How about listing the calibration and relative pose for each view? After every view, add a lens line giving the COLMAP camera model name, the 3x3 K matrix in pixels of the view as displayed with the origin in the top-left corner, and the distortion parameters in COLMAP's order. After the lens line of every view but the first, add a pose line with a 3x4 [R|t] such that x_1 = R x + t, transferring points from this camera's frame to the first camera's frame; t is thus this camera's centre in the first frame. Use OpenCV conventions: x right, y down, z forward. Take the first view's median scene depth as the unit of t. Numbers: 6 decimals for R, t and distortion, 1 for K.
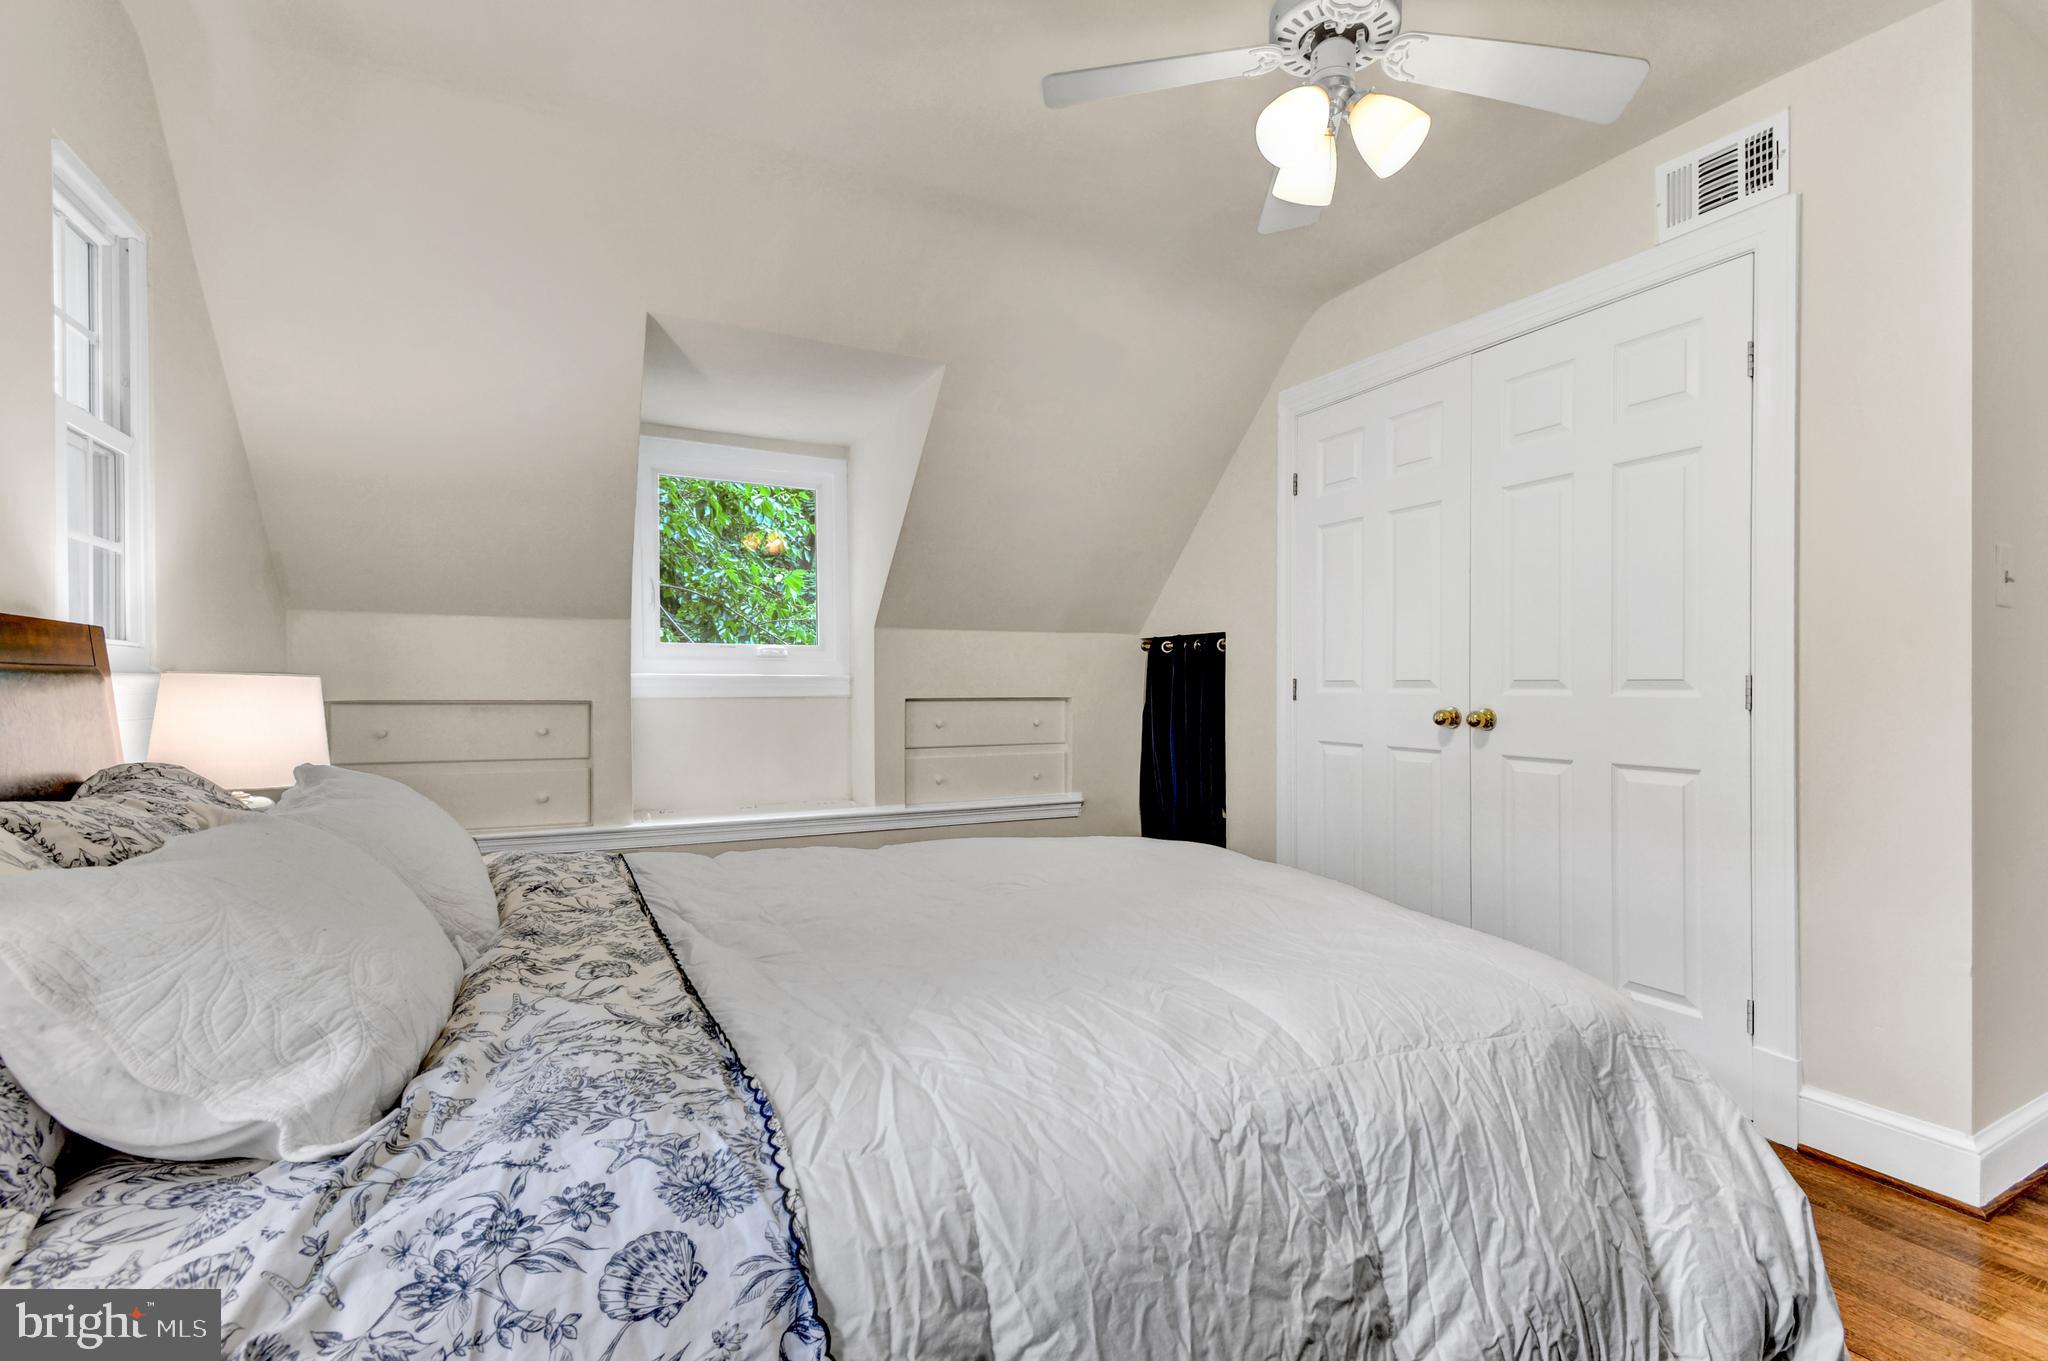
lens RADIAL K [[917.8, 0, 1026.5], [0, 917.8, 684.0], [0, 0, 1]] dist [0.004381, -0.010523]
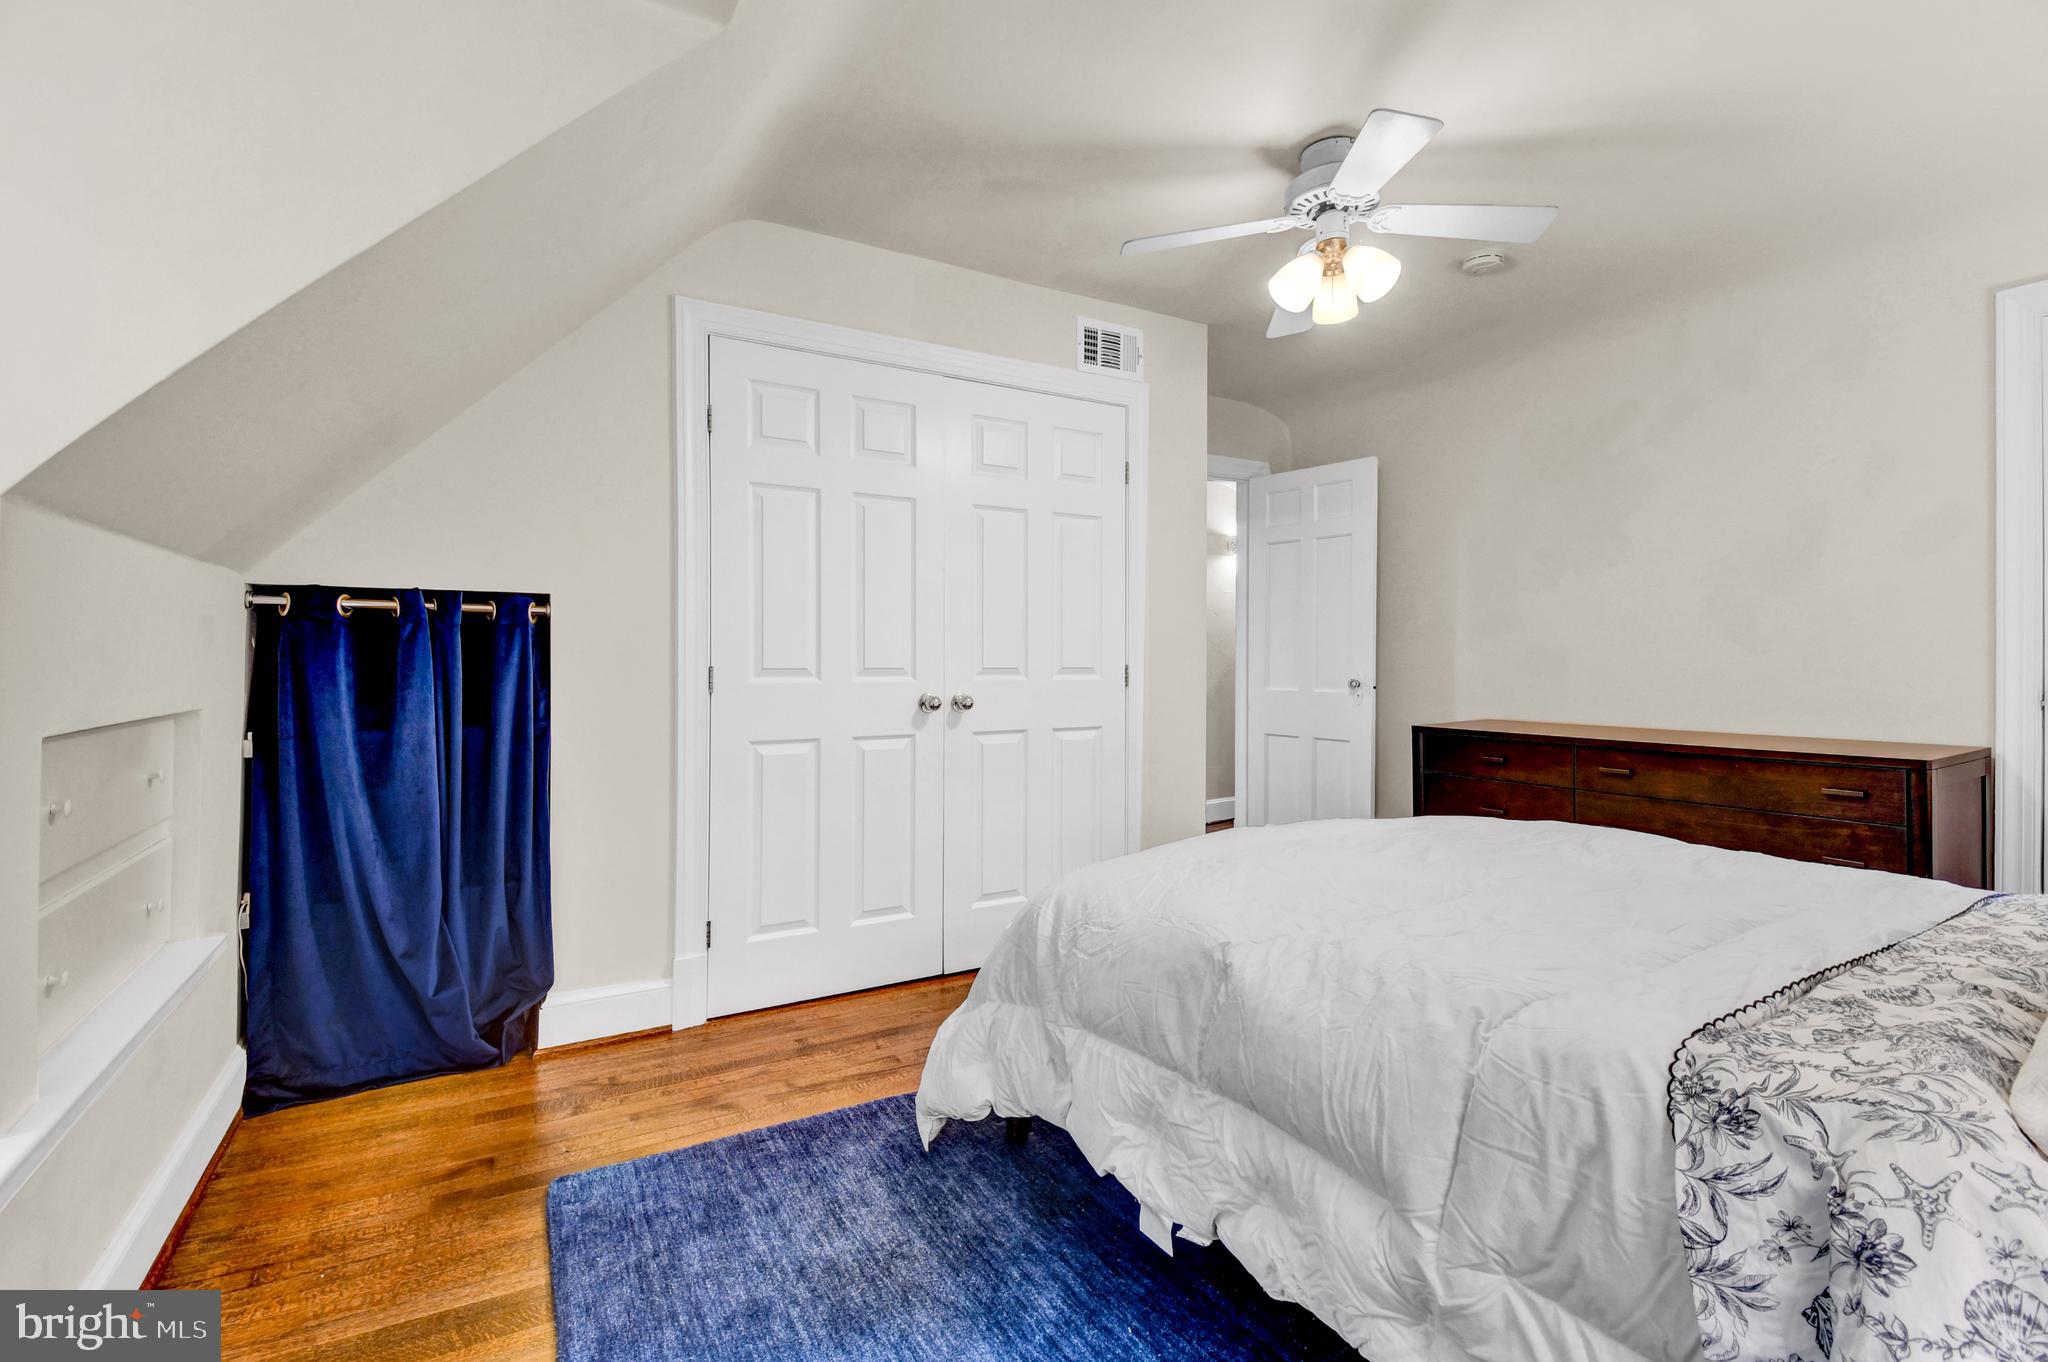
lens RADIAL K [[917.8, 0, 1024.0], [0, 917.8, 673.3], [0, 0, 1]] dist [0.004381, -0.010523]
pose [[-0.052662, 0.002250, 0.998610, -0.616951], [0.007033, 0.999973, -0.001882, 0.004462], [-0.998588, 0.006924, -0.052676, 0.935845]]
